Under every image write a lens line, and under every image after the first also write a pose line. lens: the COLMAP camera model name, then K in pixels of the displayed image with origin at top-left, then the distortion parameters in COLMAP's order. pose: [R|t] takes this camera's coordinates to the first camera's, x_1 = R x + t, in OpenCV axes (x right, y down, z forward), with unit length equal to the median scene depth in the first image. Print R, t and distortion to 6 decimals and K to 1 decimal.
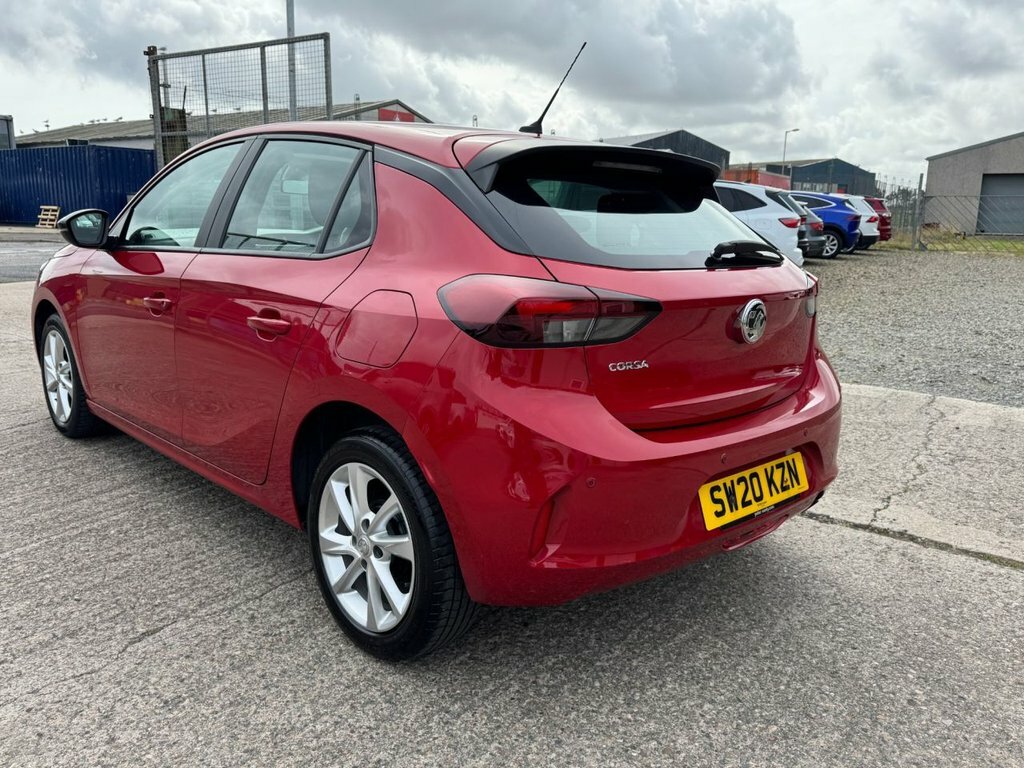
lens RADIAL K [[782.5, 0, 504.5], [0, 782.5, 381.4], [0, 0, 1]] dist [0.106739, -0.156141]
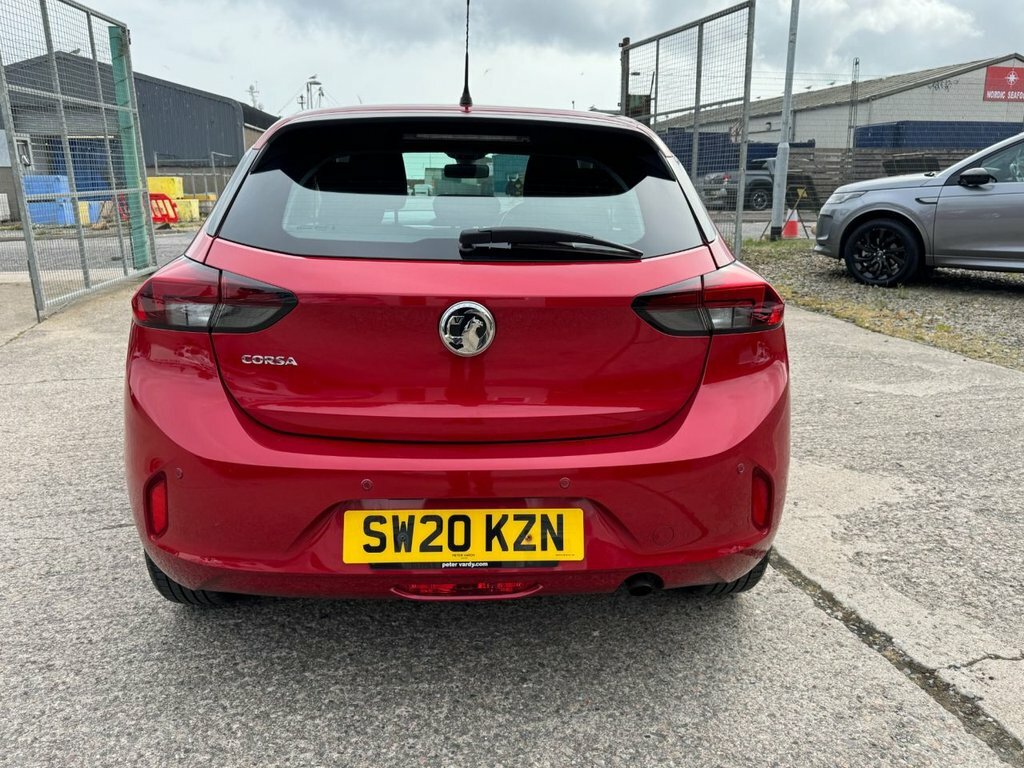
lens RADIAL K [[782.5, 0, 504.5], [0, 782.5, 381.4], [0, 0, 1]] dist [0.106739, -0.156141]
pose [[0.765143, 0.136032, -0.629327, 0.852062], [-0.119901, 0.990433, 0.068310, -0.081976], [0.632598, 0.023189, 0.774133, 0.410456]]
